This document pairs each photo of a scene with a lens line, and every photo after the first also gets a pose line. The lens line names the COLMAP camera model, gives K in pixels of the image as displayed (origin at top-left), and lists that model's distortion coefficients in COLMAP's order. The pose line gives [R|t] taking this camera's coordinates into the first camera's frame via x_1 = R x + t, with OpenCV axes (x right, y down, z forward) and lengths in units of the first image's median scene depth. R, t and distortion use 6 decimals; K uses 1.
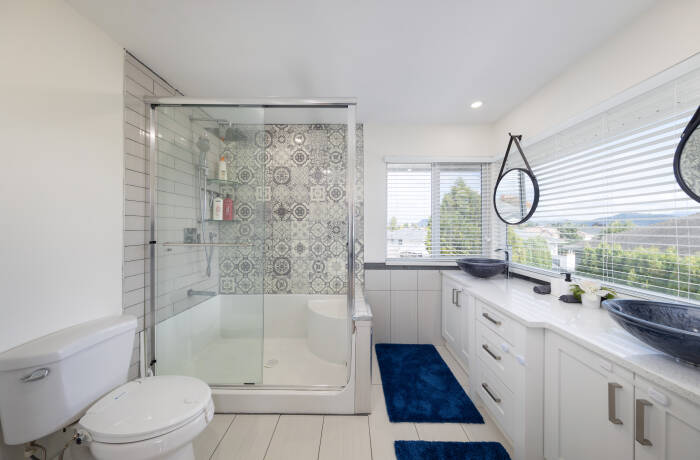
lens RADIAL K [[218.5, 0, 350.4], [0, 218.5, 226.8], [0, 0, 1]] dist [0.003185, -0.000643]
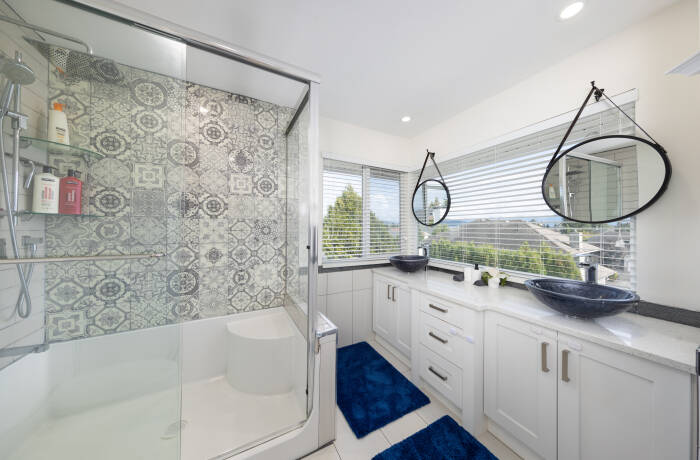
lens RADIAL K [[218.5, 0, 351.6], [0, 218.5, 227.6], [0, 0, 1]] dist [0.003185, -0.000643]
pose [[0.881327, 0.004299, 0.472488, -0.187249], [-0.005014, 0.999987, 0.000255, 0.001380], [-0.472481, -0.002594, 0.881337, 0.135680]]
